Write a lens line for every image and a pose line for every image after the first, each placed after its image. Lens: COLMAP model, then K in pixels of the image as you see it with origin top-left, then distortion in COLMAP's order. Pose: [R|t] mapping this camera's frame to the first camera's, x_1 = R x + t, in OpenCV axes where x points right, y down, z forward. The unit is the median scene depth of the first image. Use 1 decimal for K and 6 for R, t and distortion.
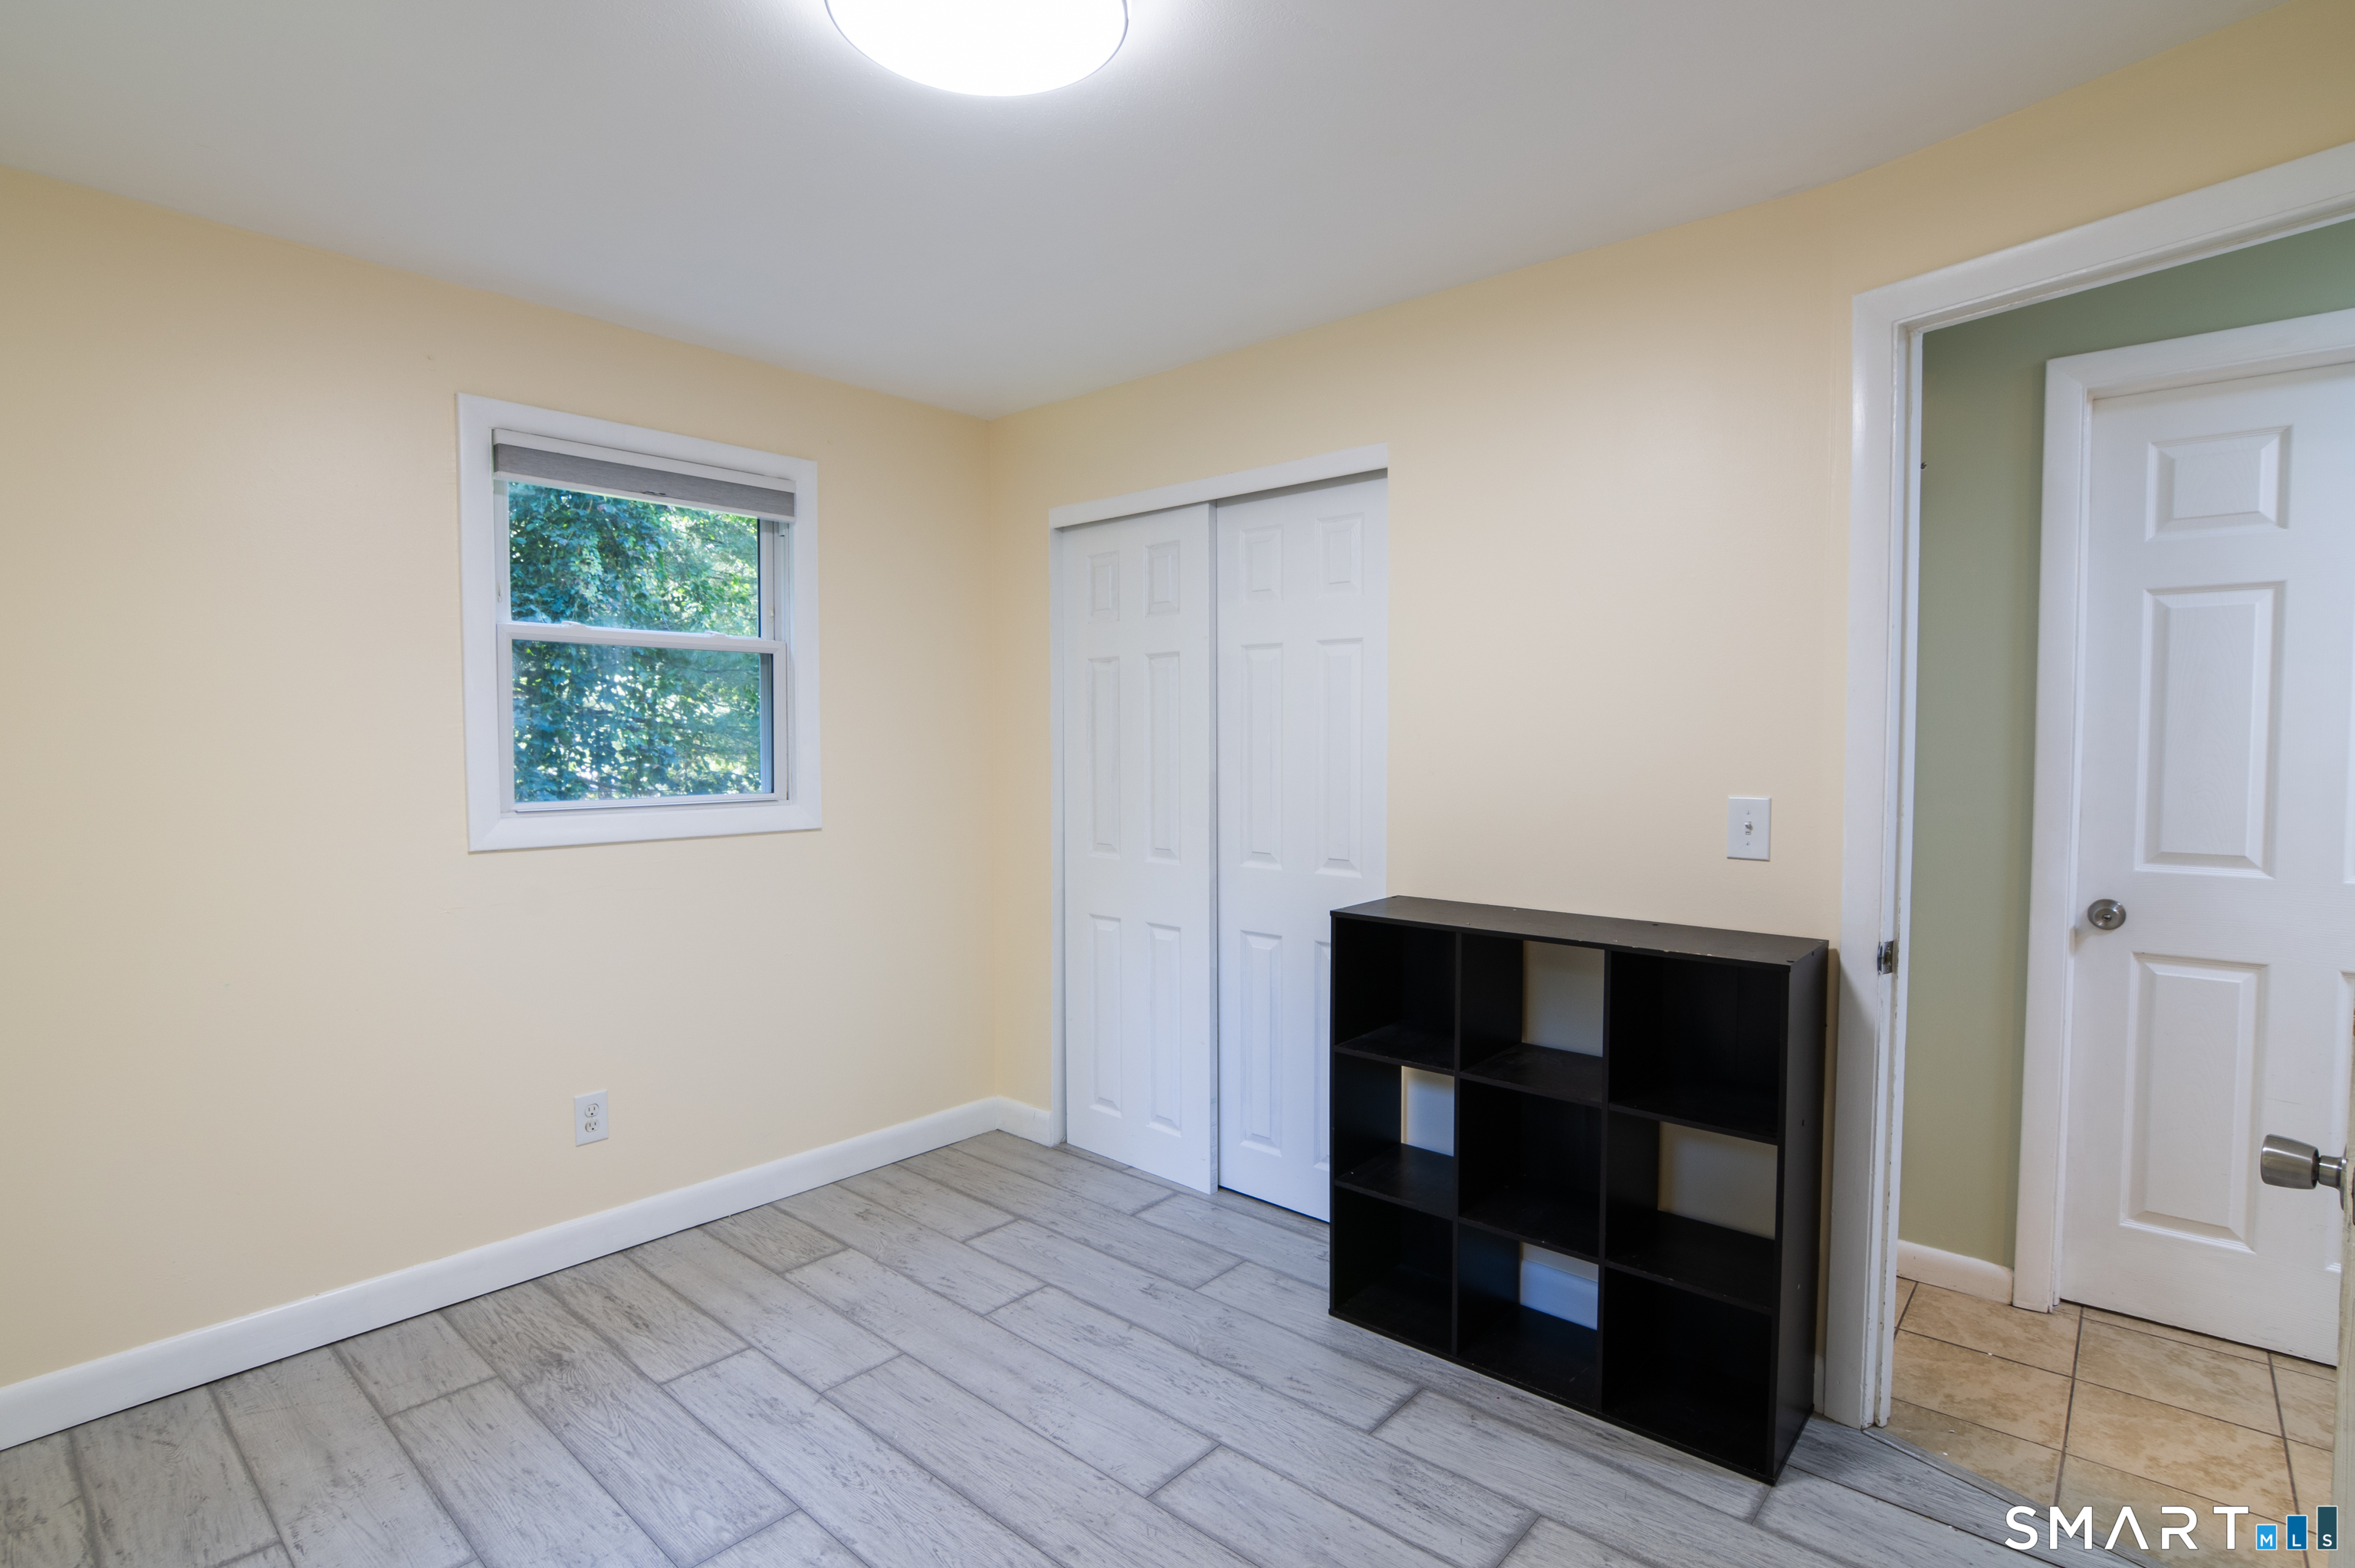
lens RADIAL K [[1153.5, 0, 1169.1], [0, 1153.5, 779.7], [0, 0, 1]] dist [-0.033499, 0.011962]
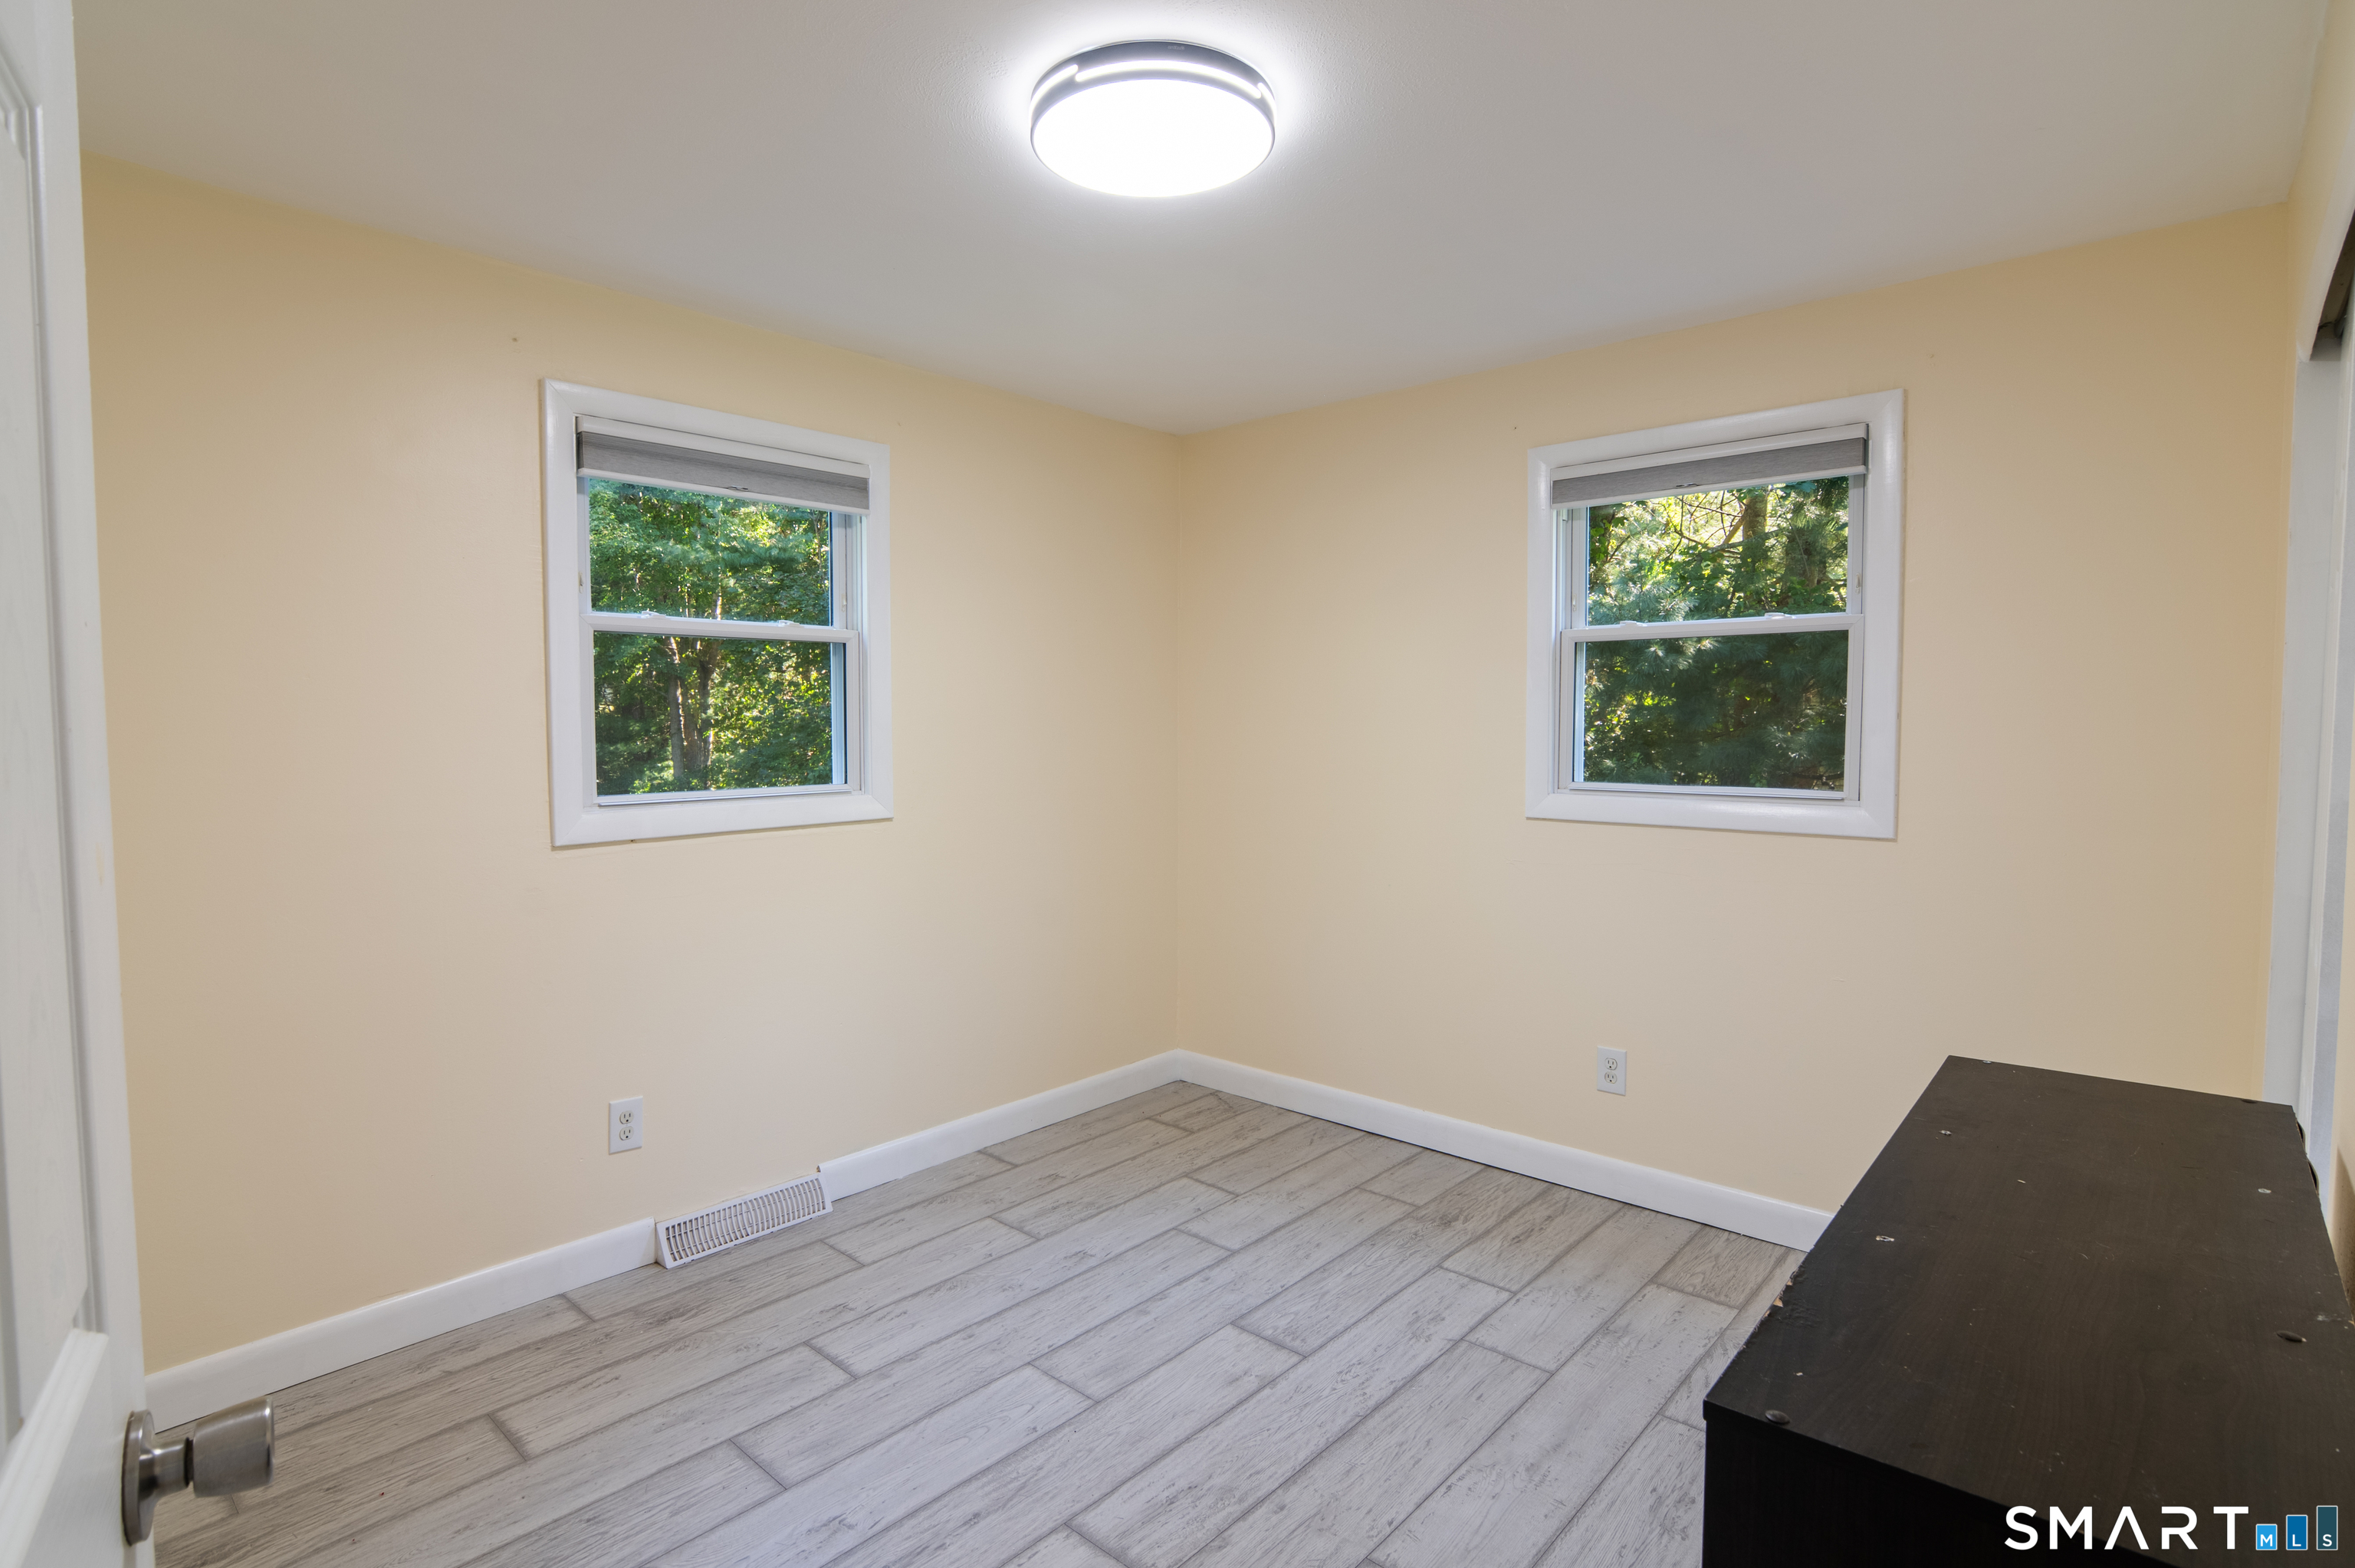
lens RADIAL K [[1153.5, 0, 1169.1], [0, 1153.5, 779.7], [0, 0, 1]] dist [-0.033499, 0.011962]
pose [[-0.010642, 0.050378, -0.998674, 0.738248], [-0.036079, 0.998060, 0.050732, -0.036160], [0.999292, 0.036572, -0.008804, 0.697594]]
